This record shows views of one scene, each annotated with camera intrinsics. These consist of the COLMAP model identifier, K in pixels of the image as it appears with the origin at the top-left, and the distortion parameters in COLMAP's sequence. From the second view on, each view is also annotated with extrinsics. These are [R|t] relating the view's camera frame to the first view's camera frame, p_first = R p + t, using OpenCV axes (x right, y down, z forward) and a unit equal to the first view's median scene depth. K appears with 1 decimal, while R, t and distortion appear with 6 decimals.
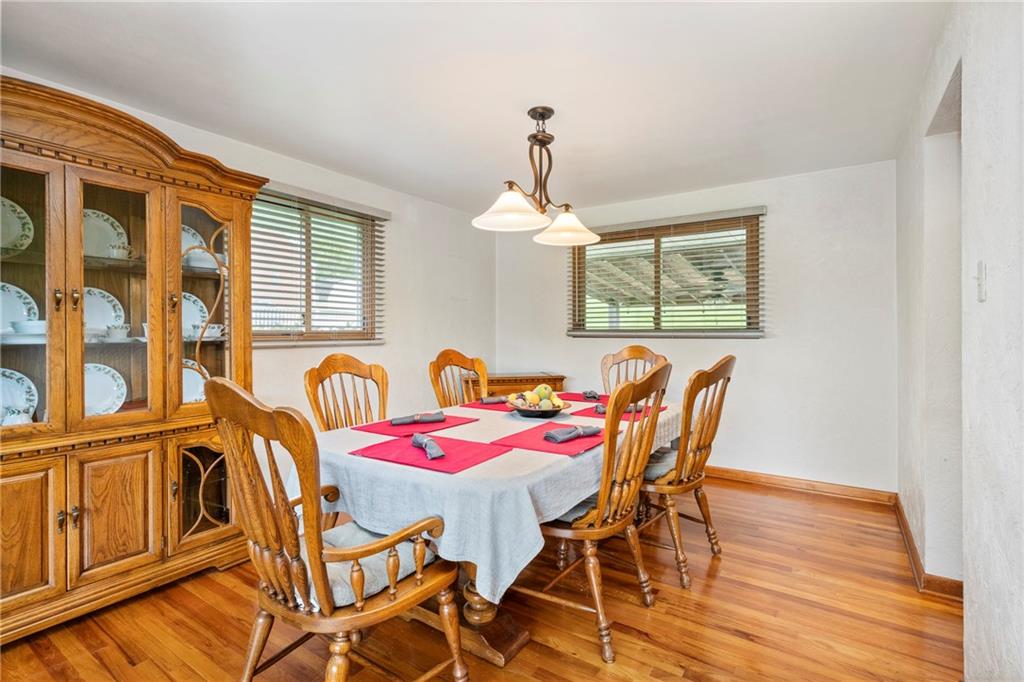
lens RADIAL K [[488.7, 0, 509.5], [0, 488.7, 332.4], [0, 0, 1]] dist [0.003646, 0.000837]
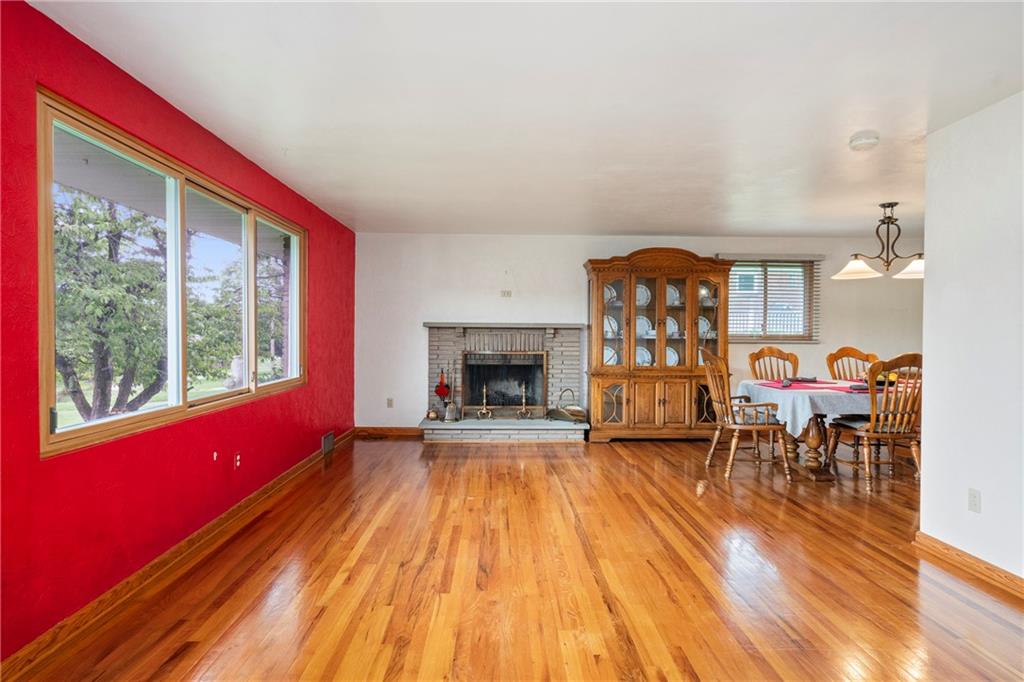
lens RADIAL K [[536.7, 0, 512.0], [0, 536.7, 341.0], [0, 0, 1]] dist [0.002169, 0.000305]
pose [[0.586076, 0.020407, -0.809999, 0.875485], [-0.009229, 0.999786, 0.018511, -0.009323], [0.810203, -0.003374, 0.586139, -1.209906]]
